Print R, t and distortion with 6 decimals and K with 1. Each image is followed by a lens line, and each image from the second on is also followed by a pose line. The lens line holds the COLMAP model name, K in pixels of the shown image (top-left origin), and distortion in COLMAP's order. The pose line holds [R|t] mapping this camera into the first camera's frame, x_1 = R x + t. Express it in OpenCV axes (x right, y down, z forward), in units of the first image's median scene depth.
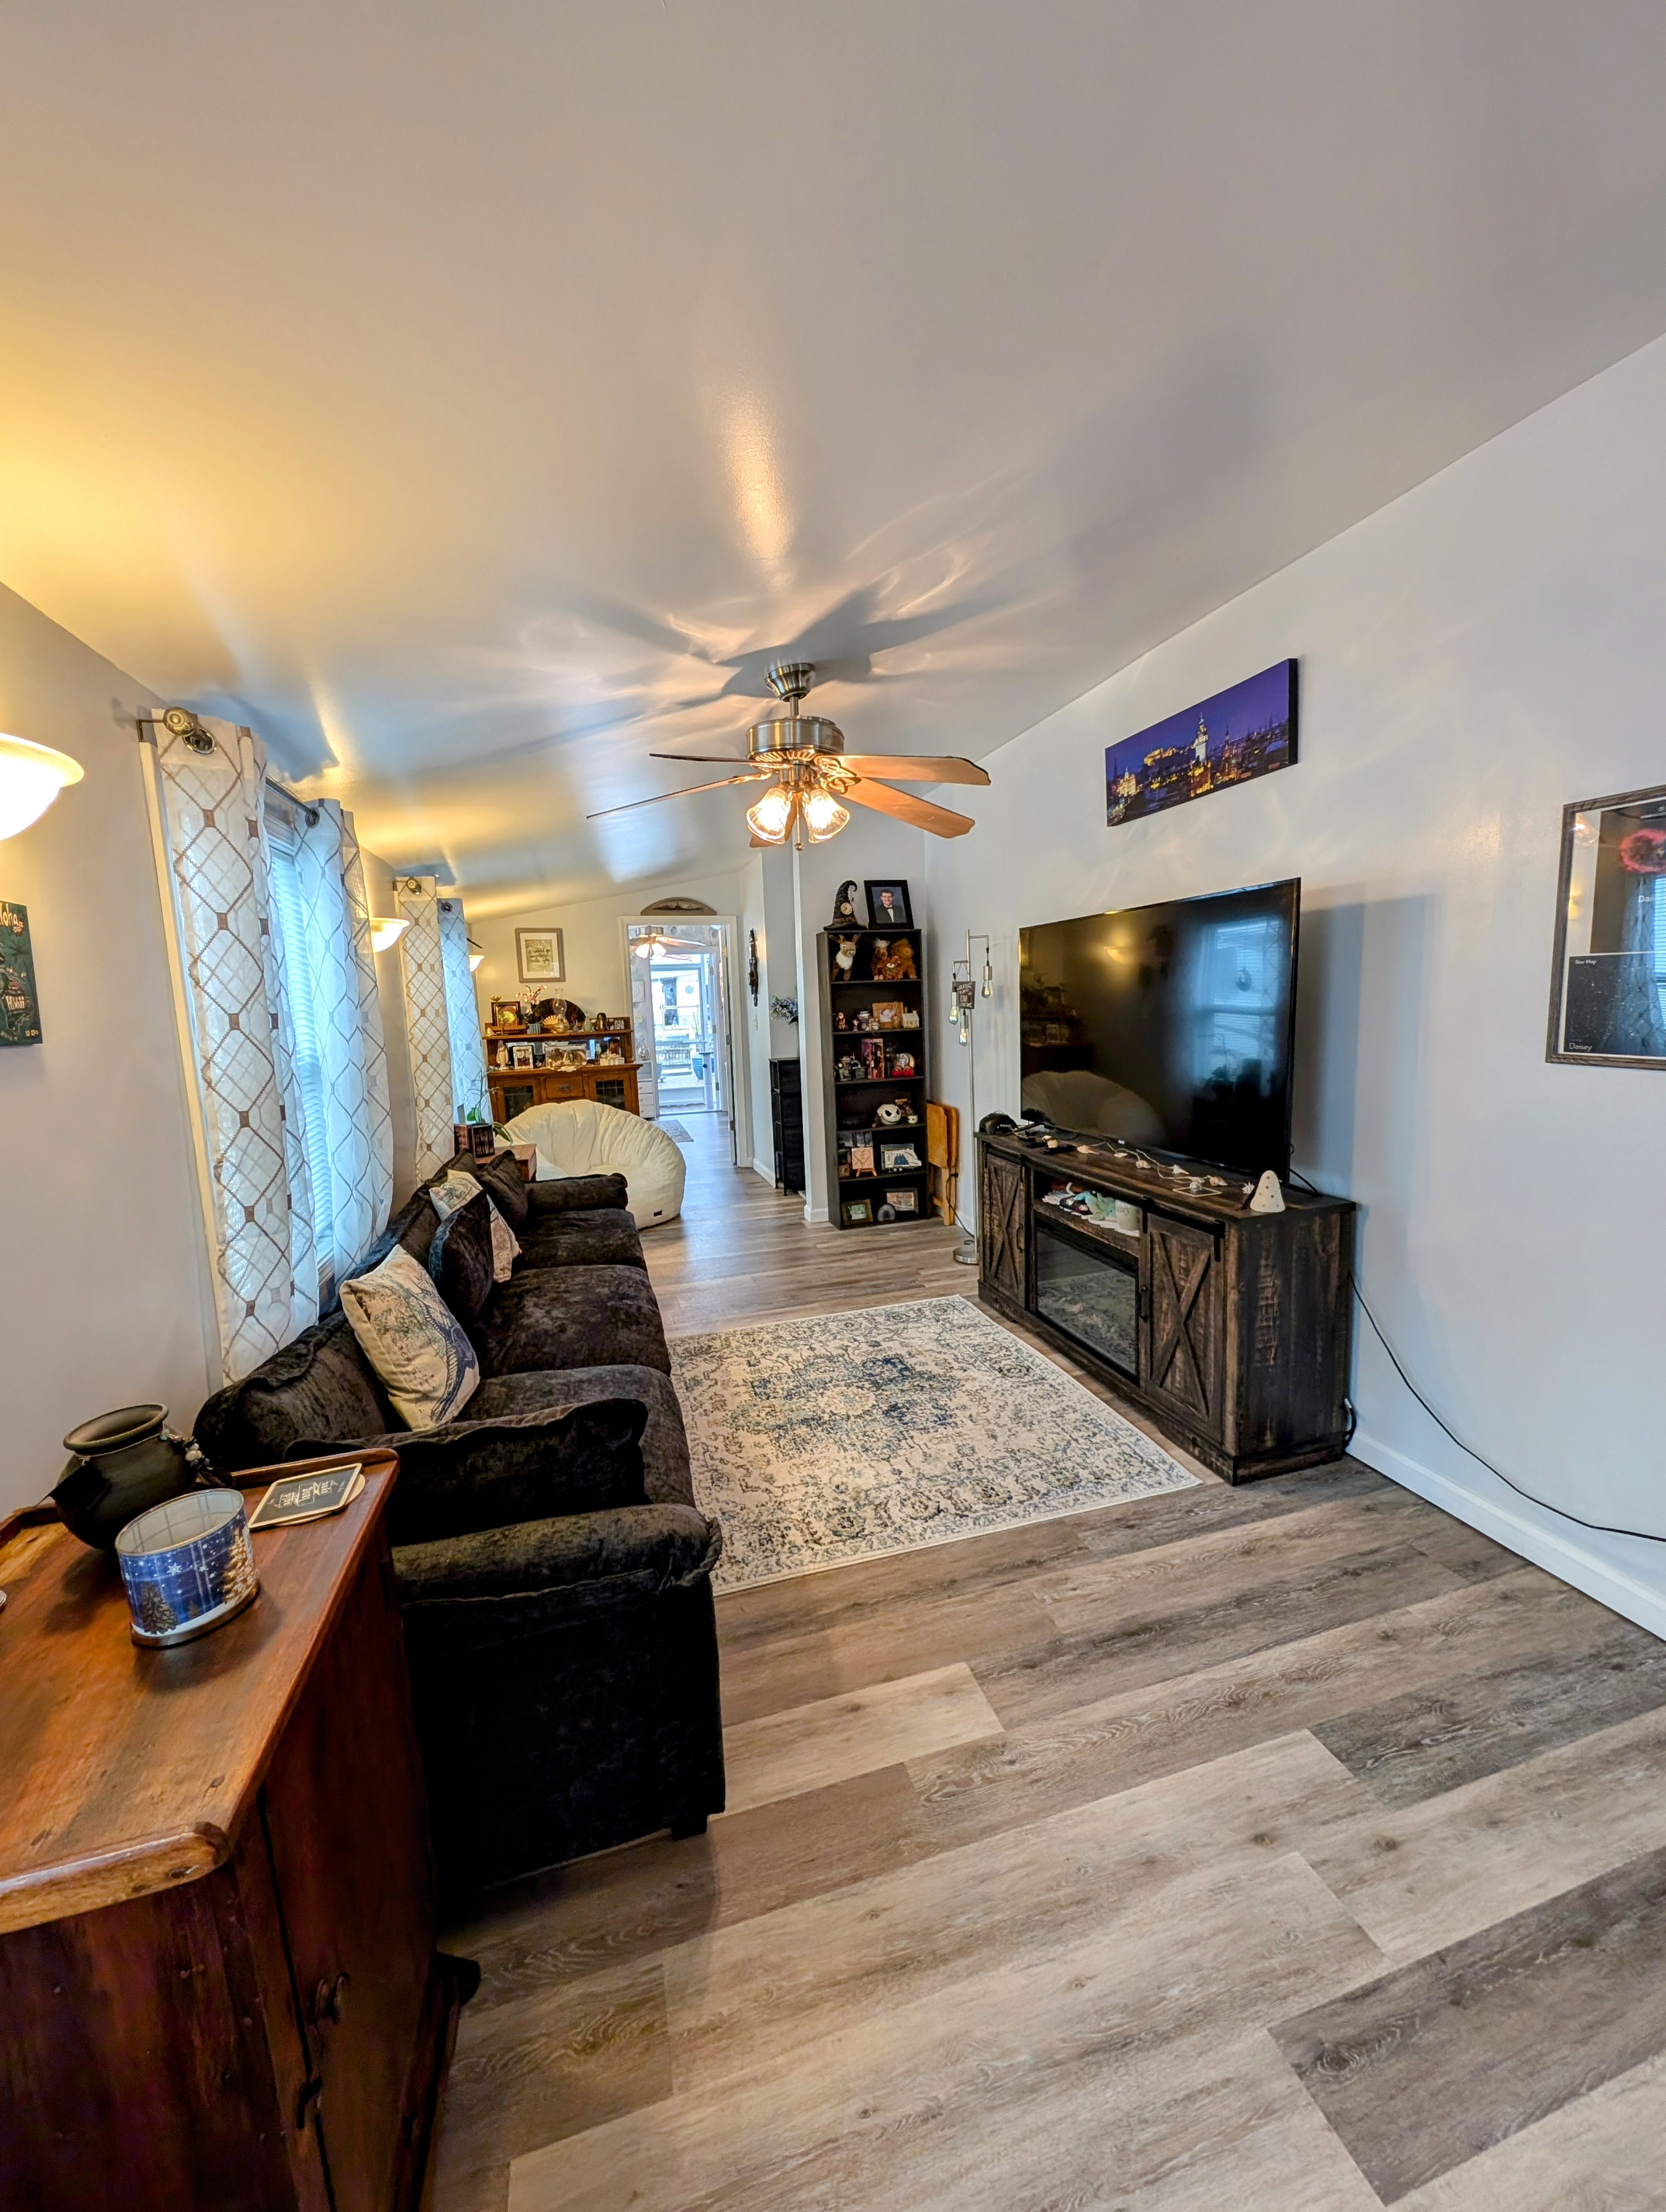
lens RADIAL K [[842.5, 0, 826.9], [0, 842.5, 1098.8], [0, 0, 1]] dist [0.003529, -0.001850]
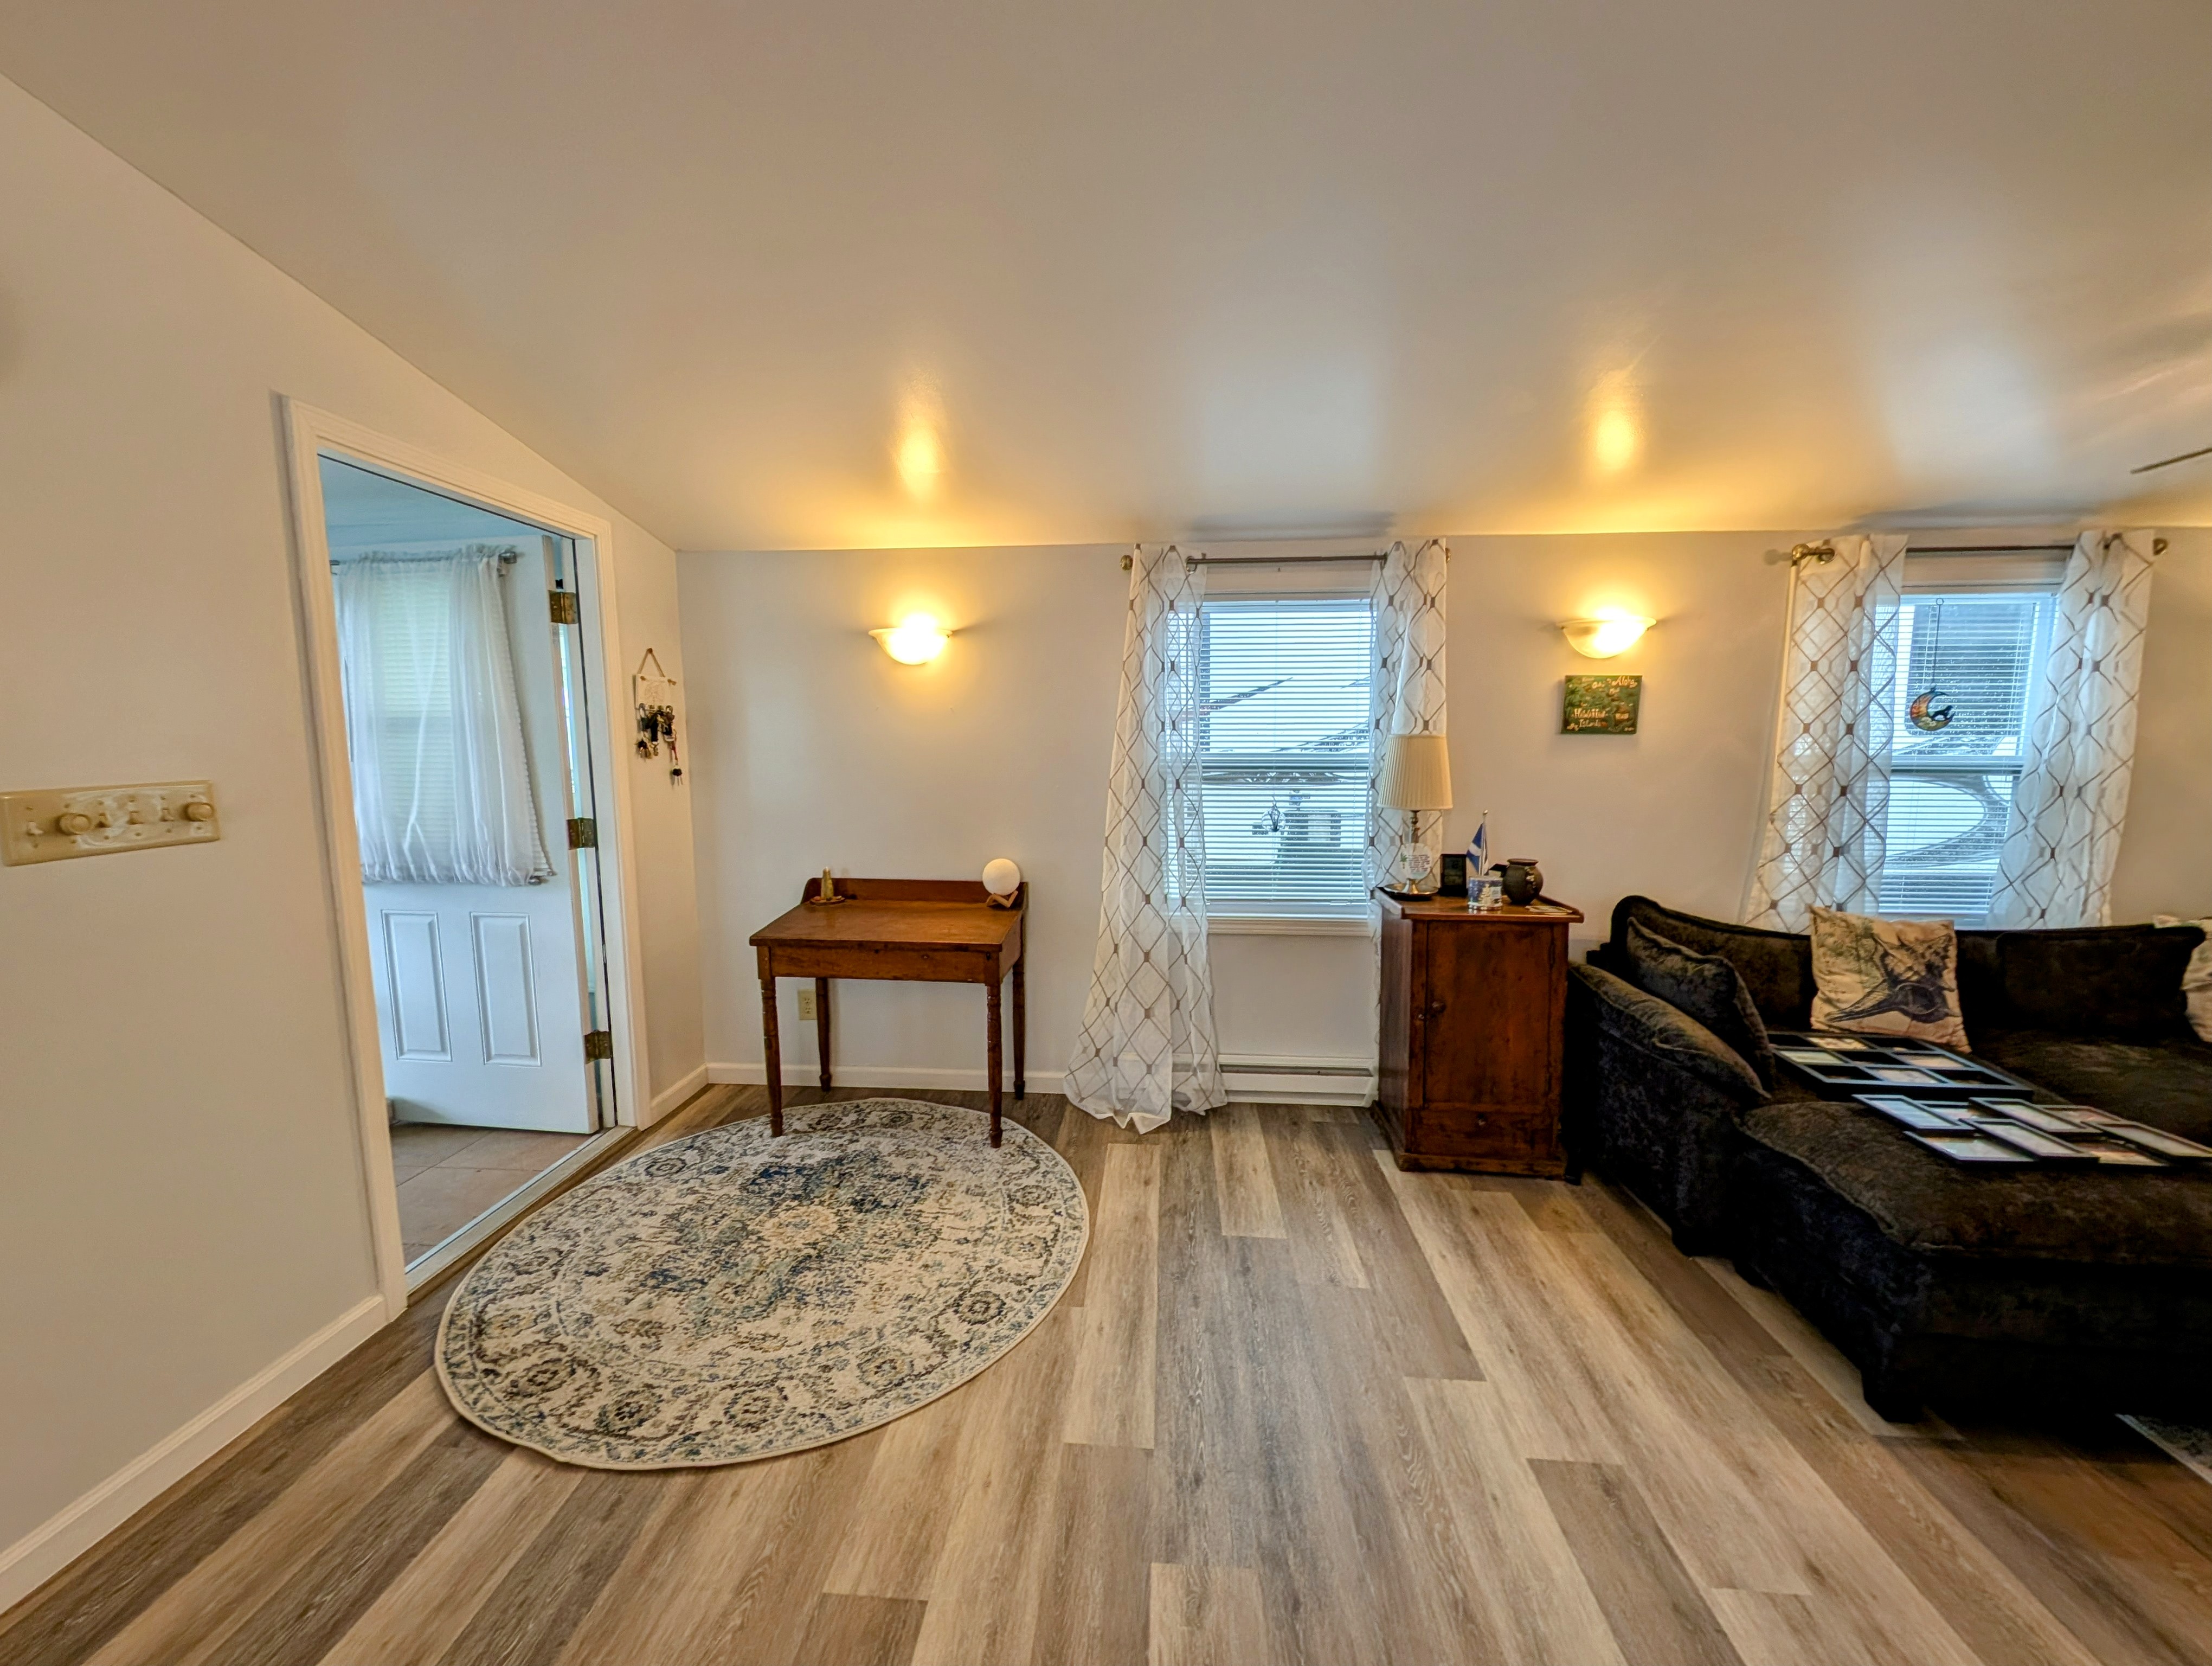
lens RADIAL K [[842.5, 0, 1105.3], [0, 842.5, 824.5], [0, 0, 1]] dist [0.003529, -0.001850]
pose [[-0.353224, 0.135512, -0.925673, 0.964919], [-0.103086, 0.977791, 0.182477, -0.051771], [0.929842, 0.159879, -0.331410, 0.241635]]
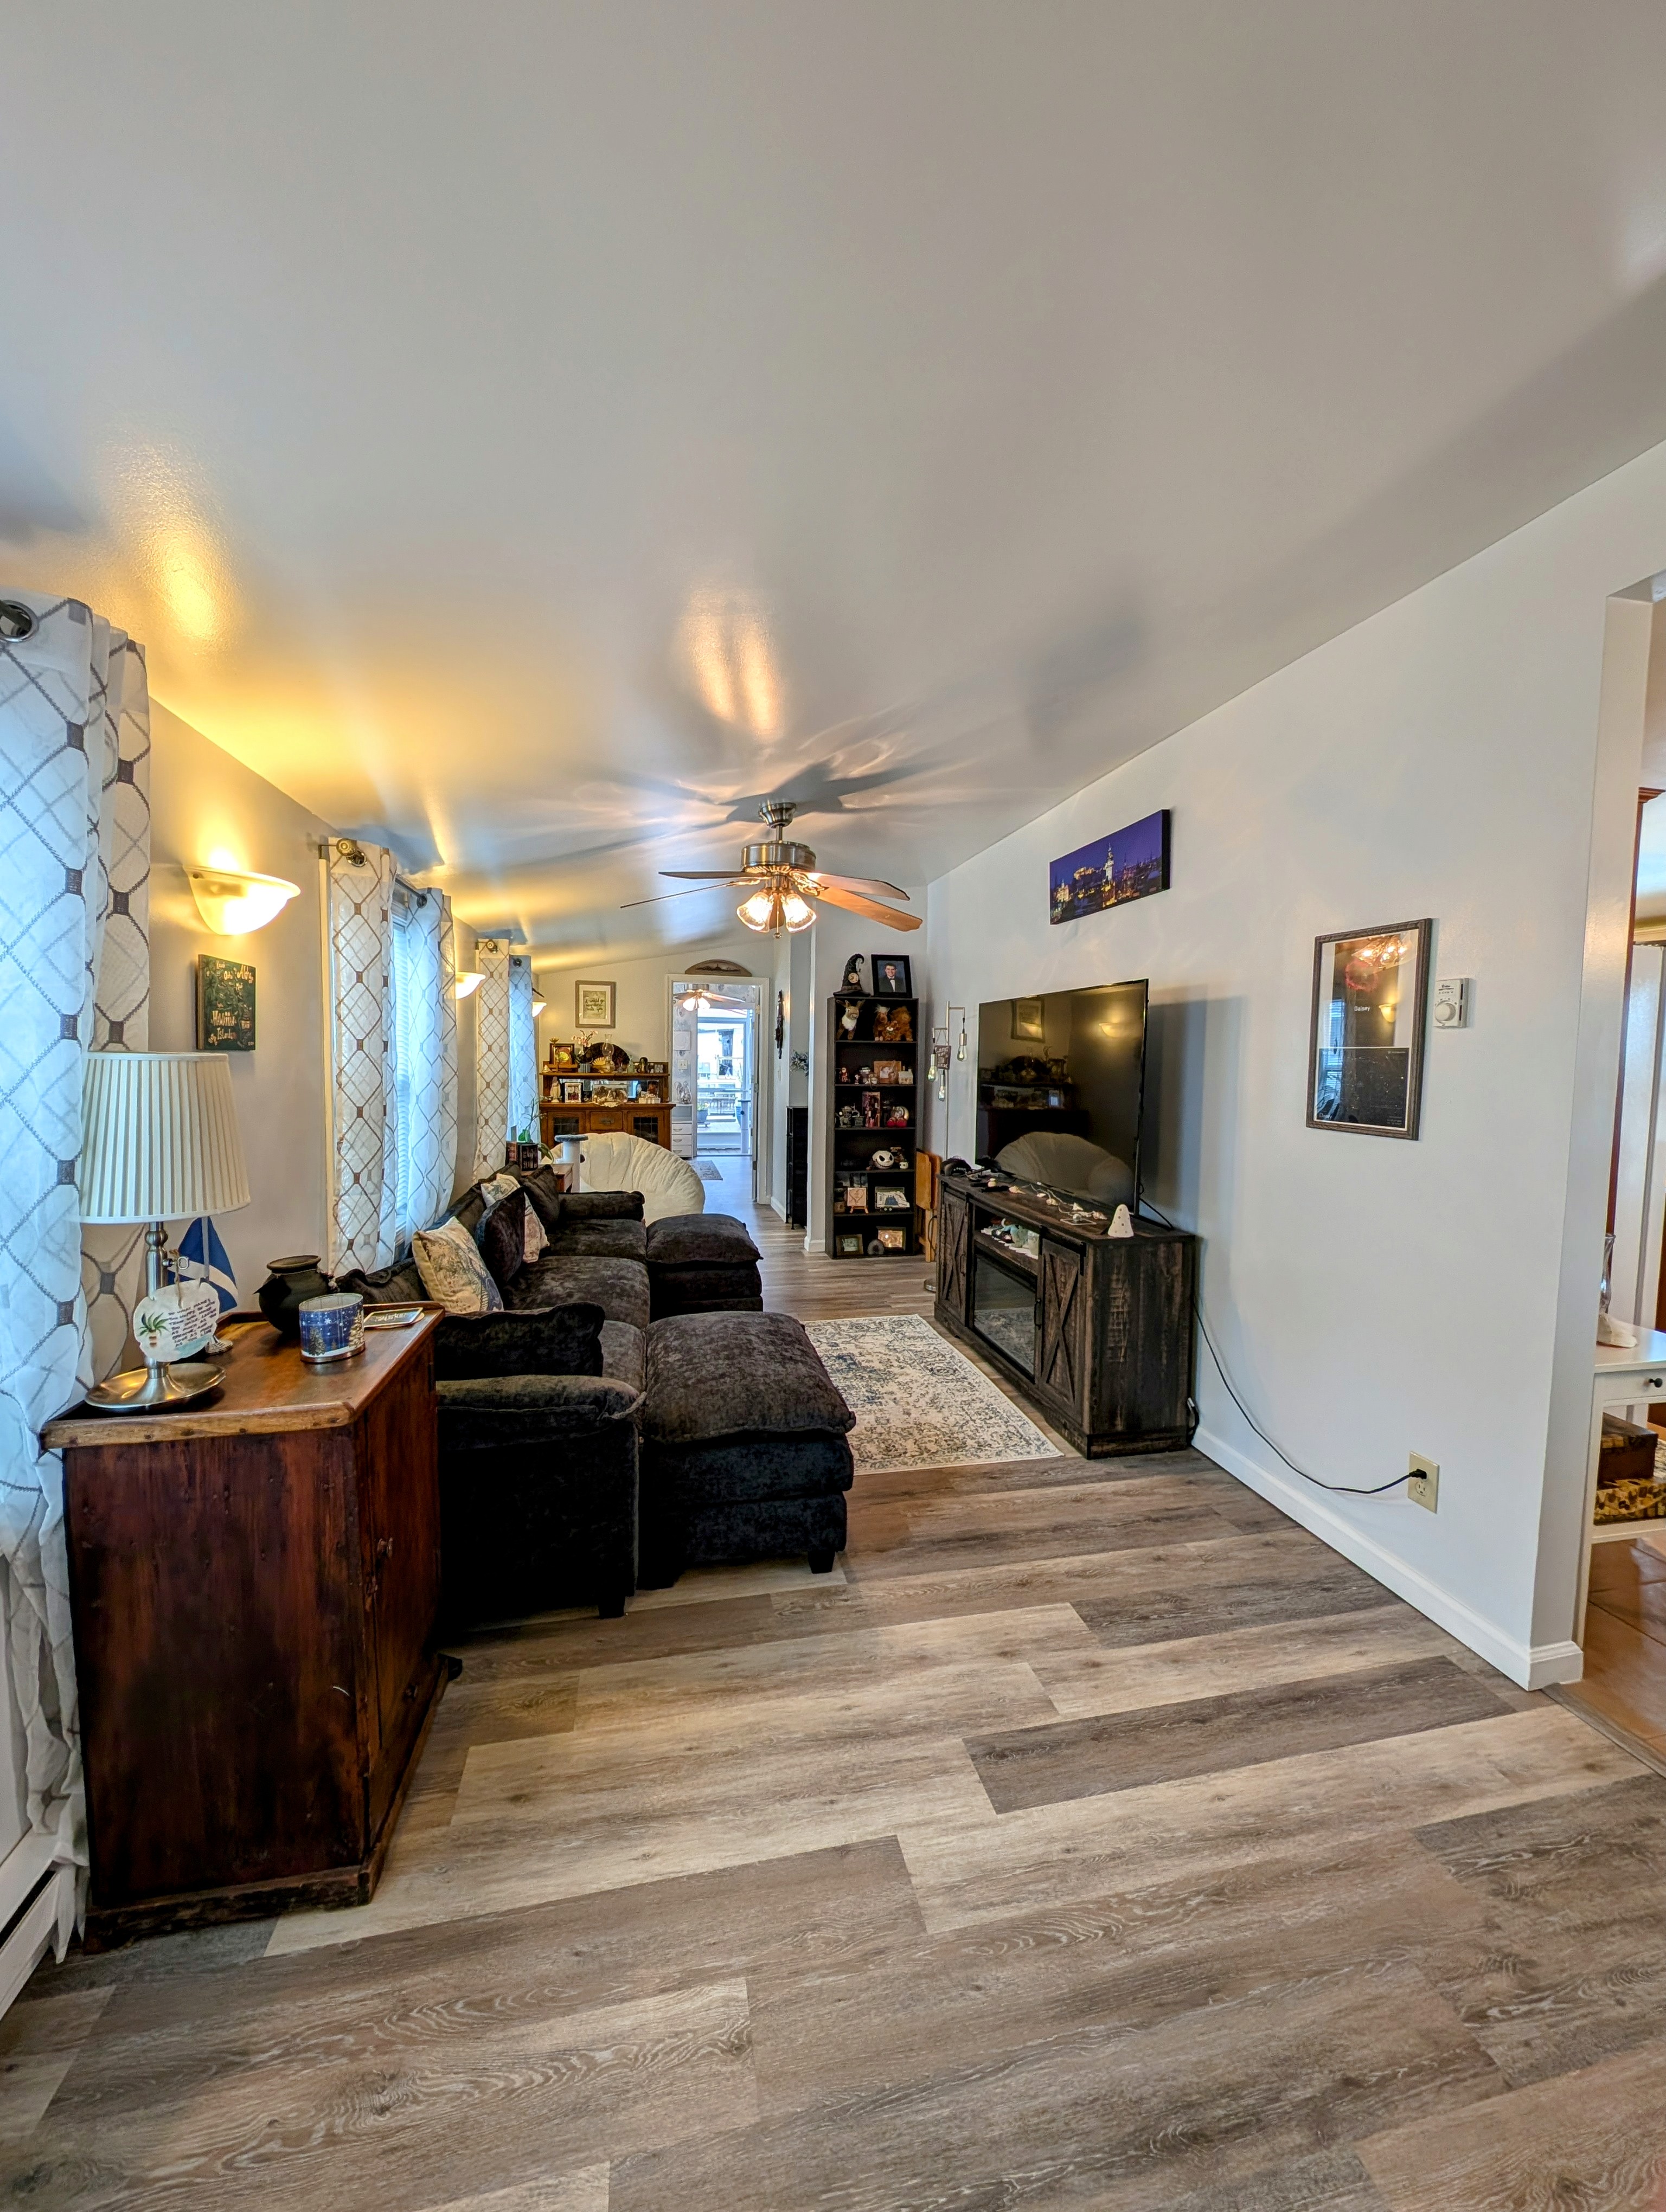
lens RADIAL K [[842.5, 0, 829.2], [0, 842.5, 1094.8], [0, 0, 1]] dist [0.003529, -0.001850]
pose [[0.996260, 0.055705, -0.066058, 0.155797], [-0.060386, 0.995638, -0.071125, 0.036788], [0.061808, 0.074848, 0.995278, -0.296173]]
